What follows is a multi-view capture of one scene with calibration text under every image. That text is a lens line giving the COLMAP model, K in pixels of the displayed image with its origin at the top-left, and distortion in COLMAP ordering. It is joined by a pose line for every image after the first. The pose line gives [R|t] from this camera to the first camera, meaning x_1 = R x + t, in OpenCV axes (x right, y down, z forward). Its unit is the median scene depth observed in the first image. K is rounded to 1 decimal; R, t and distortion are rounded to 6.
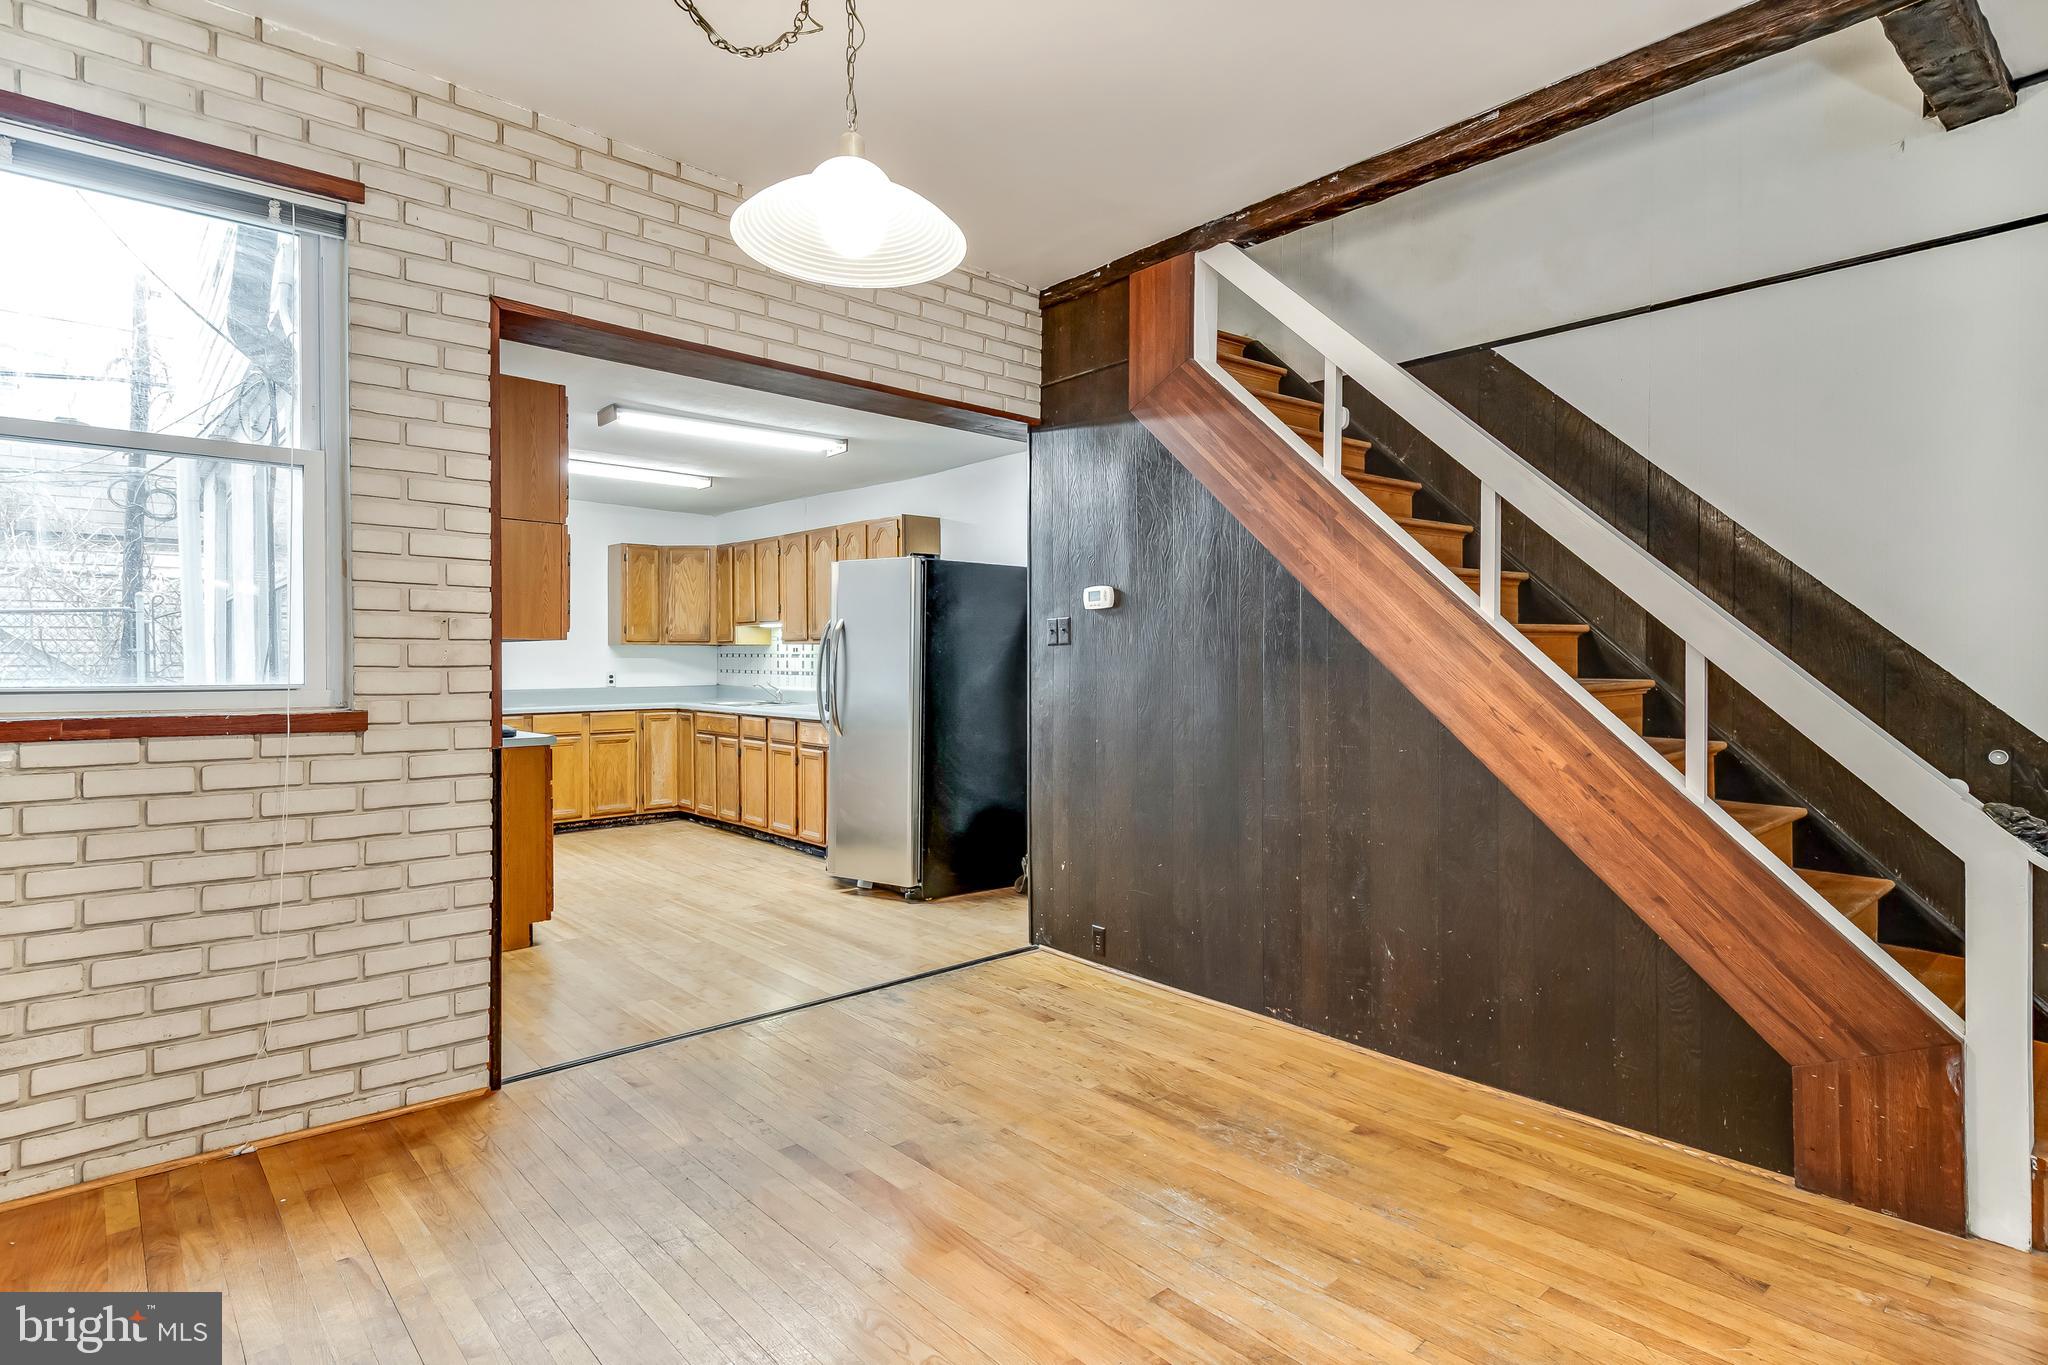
lens RADIAL K [[1025.4, 0, 1020.5], [0, 1025.4, 690.7], [0, 0, 1]] dist [0.013674, -0.006431]
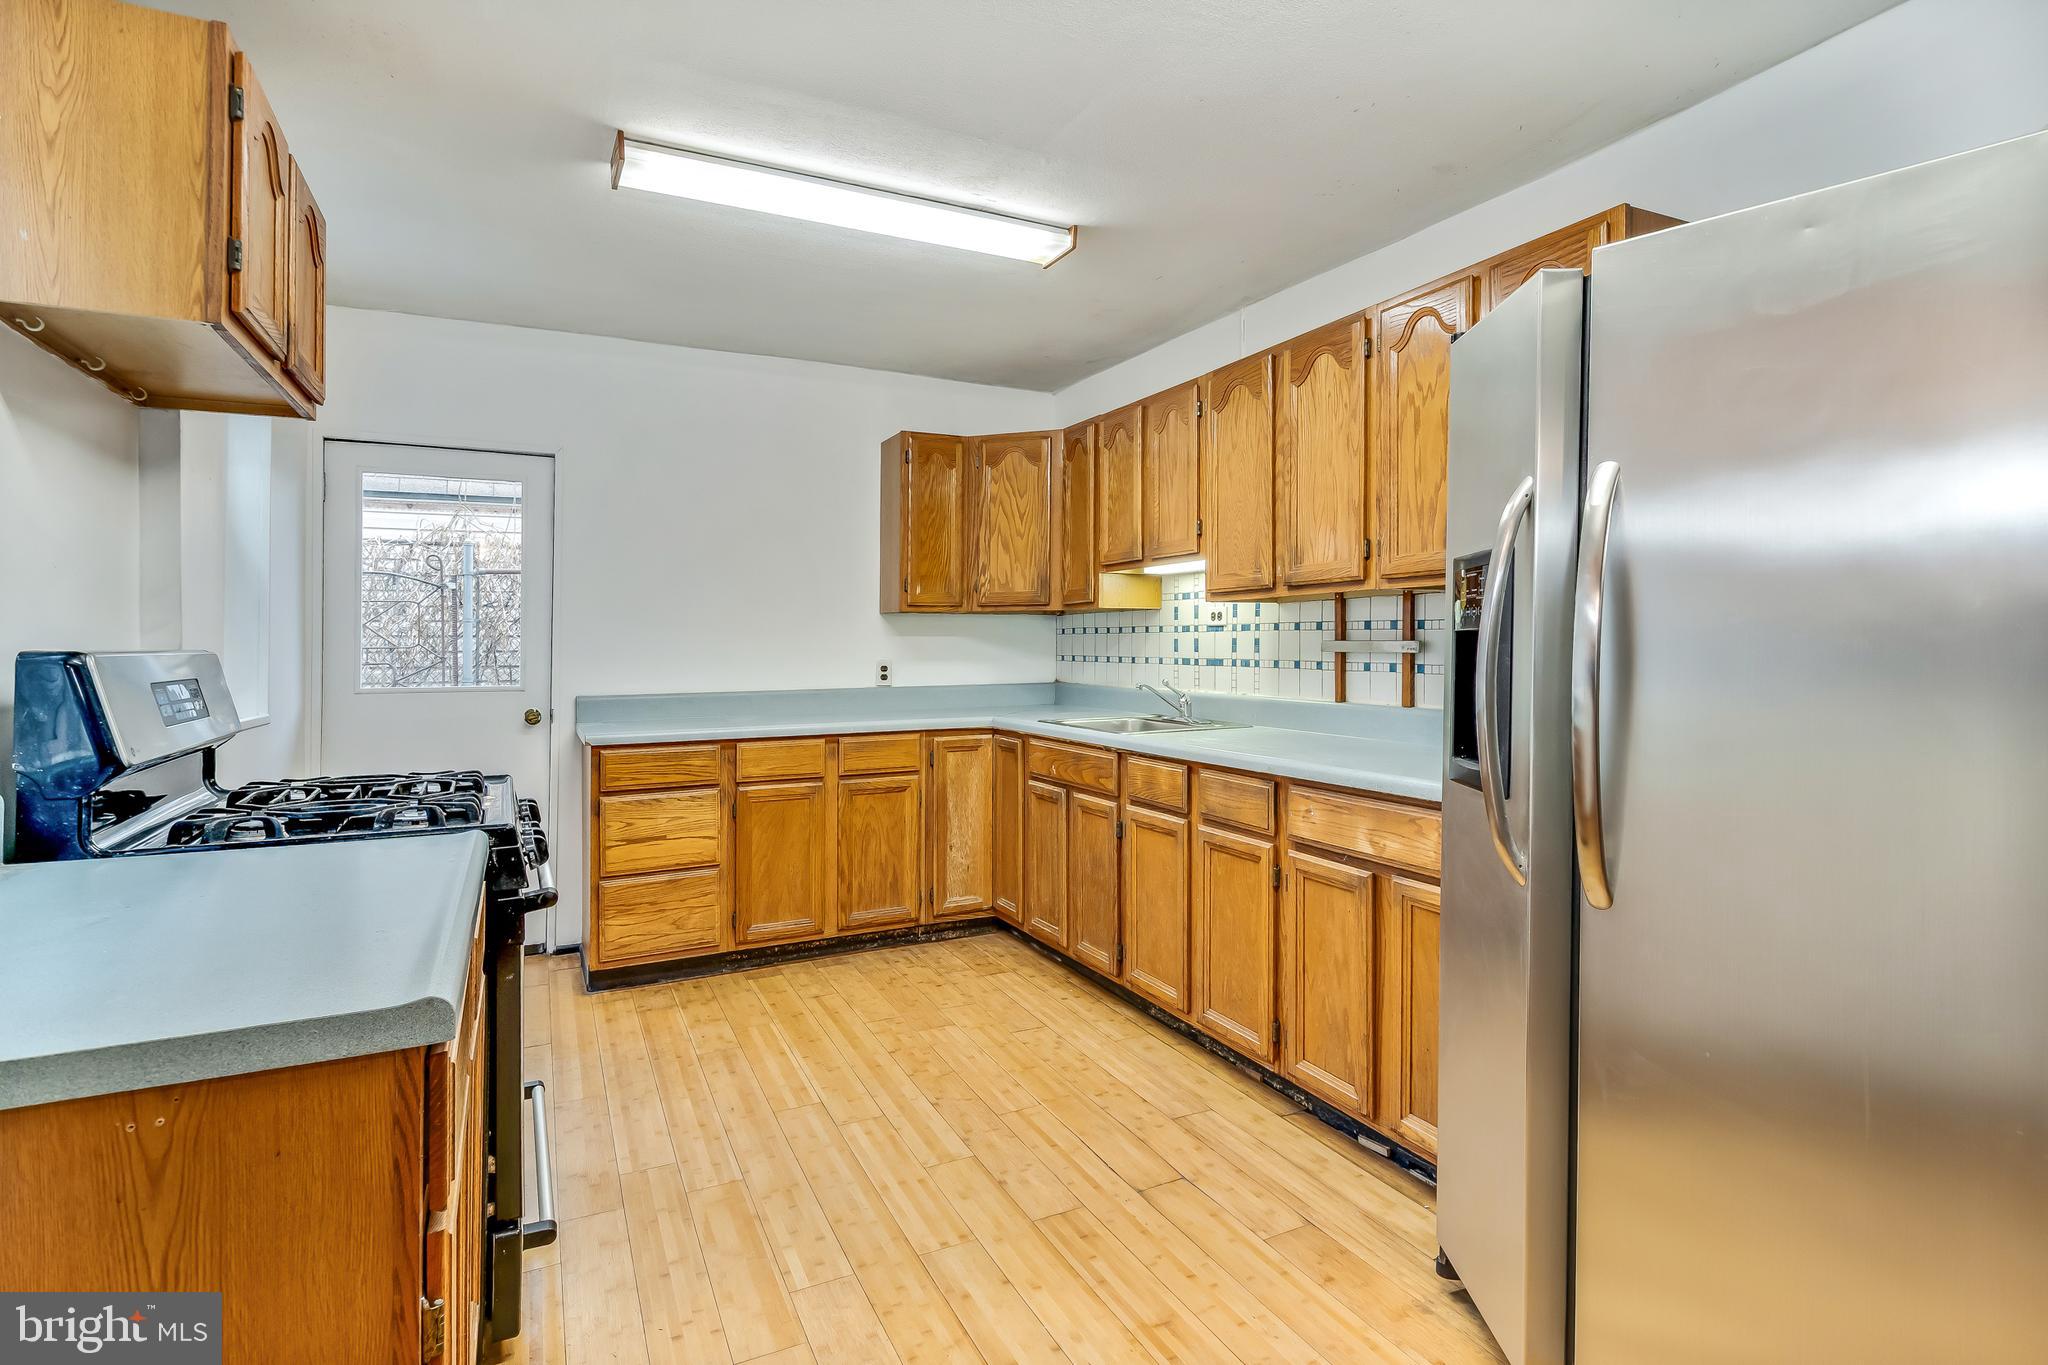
lens RADIAL K [[1025.4, 0, 1038.5], [0, 1025.4, 639.0], [0, 0, 1]] dist [0.013674, -0.006431]
pose [[0.964007, -0.005856, -0.265813, -0.180060], [-0.004167, 0.999302, -0.037129, -0.010227], [0.265845, 0.036900, 0.963309, 0.521007]]
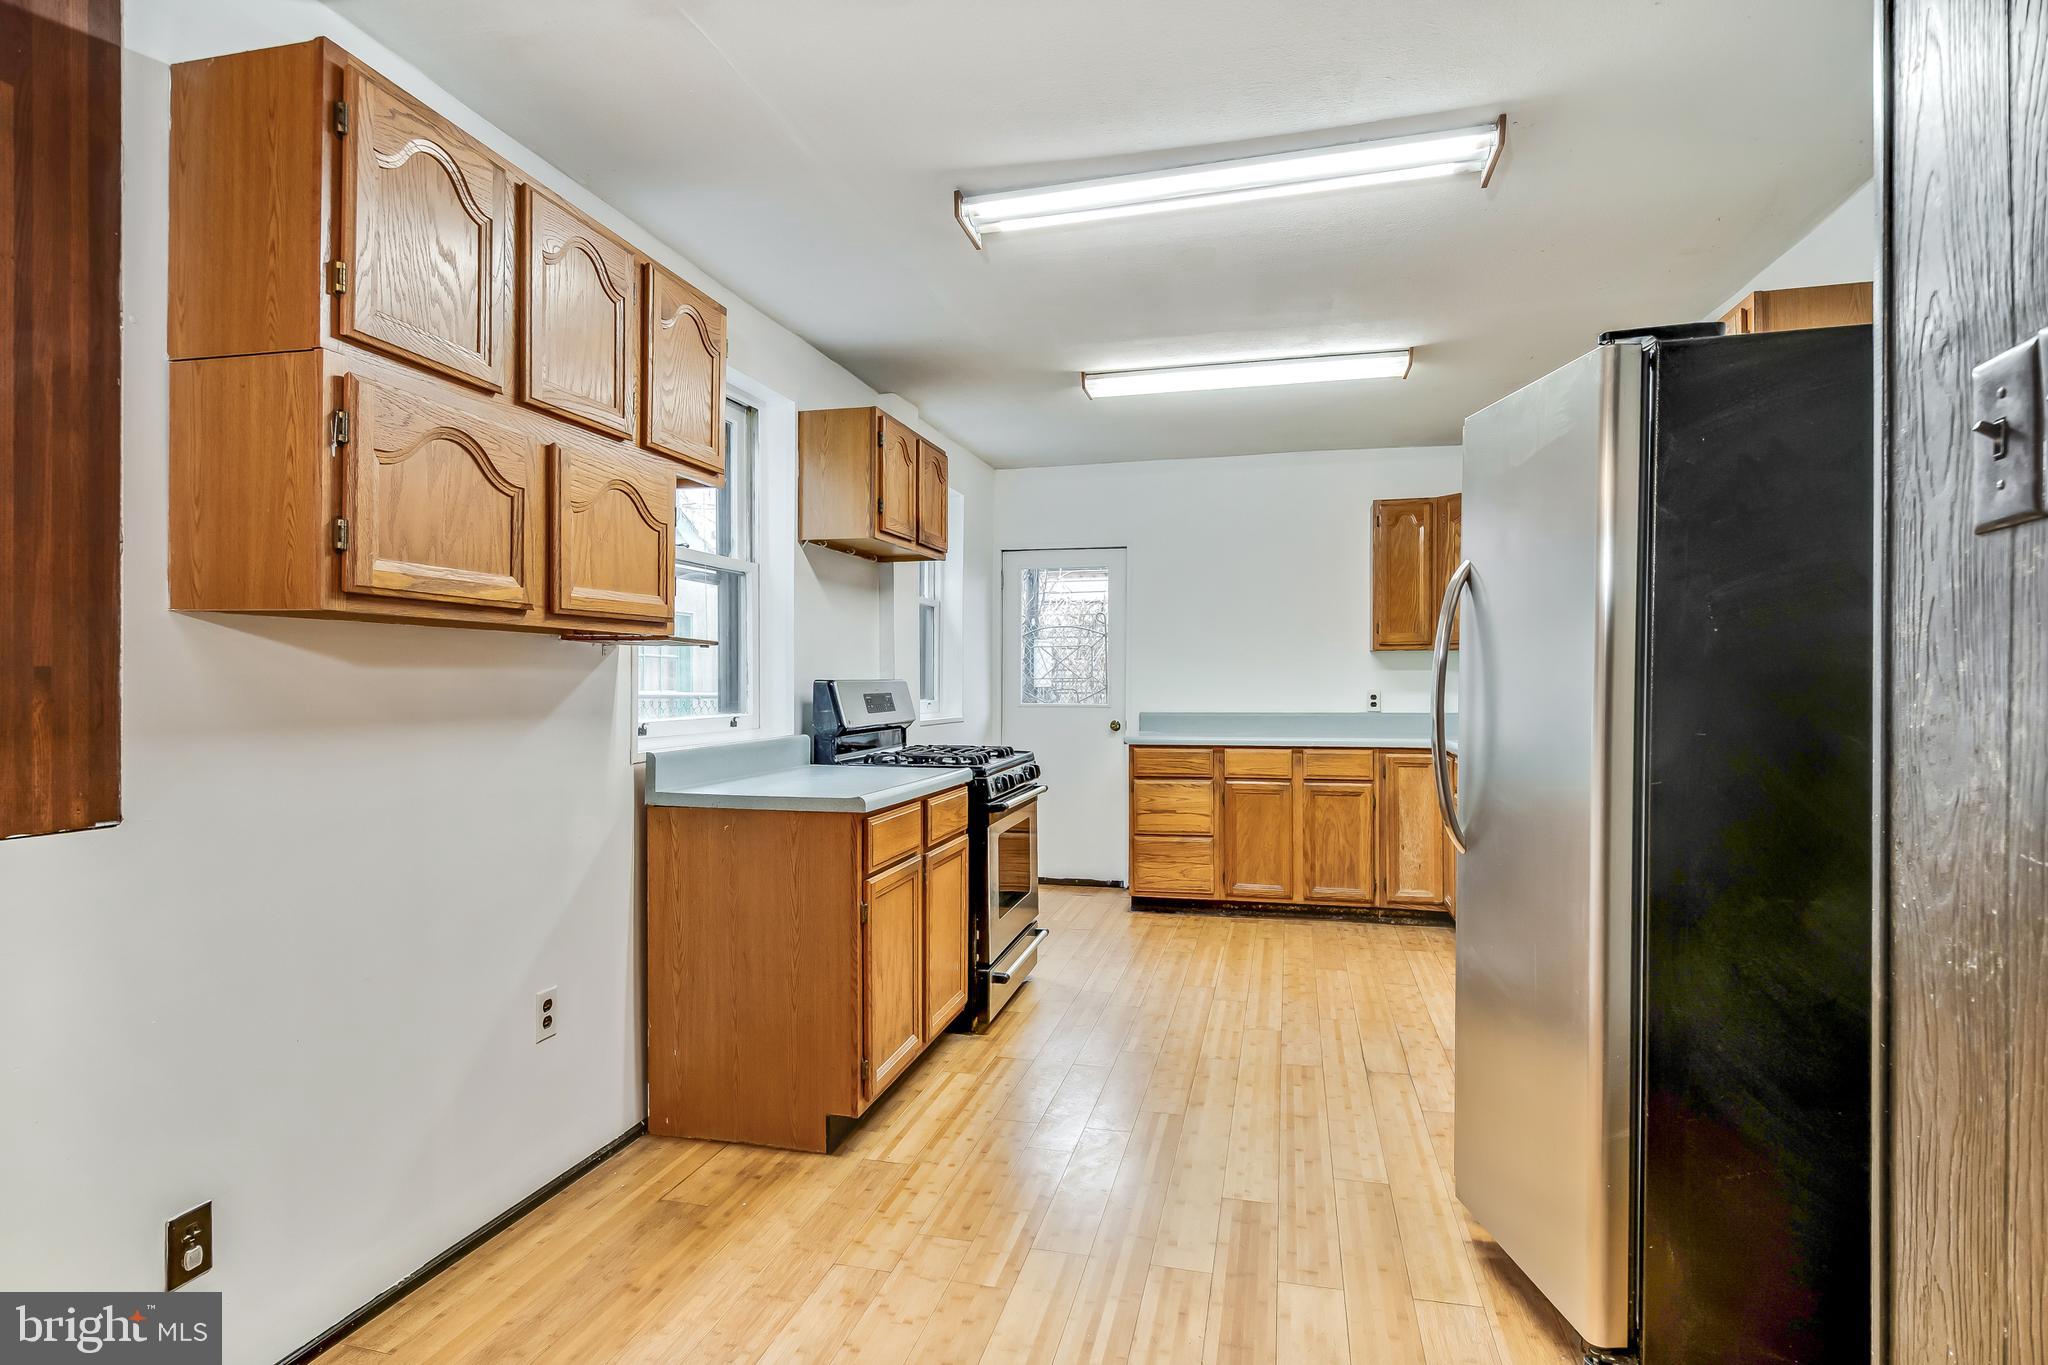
lens RADIAL K [[1025.4, 0, 1021.8], [0, 1025.4, 678.8], [0, 0, 1]] dist [0.013674, -0.006431]
pose [[0.558341, -0.001004, -0.829611, 0.046327], [-0.024961, 0.999526, -0.018008, -0.008520], [0.829236, 0.030762, 0.558052, 0.466880]]
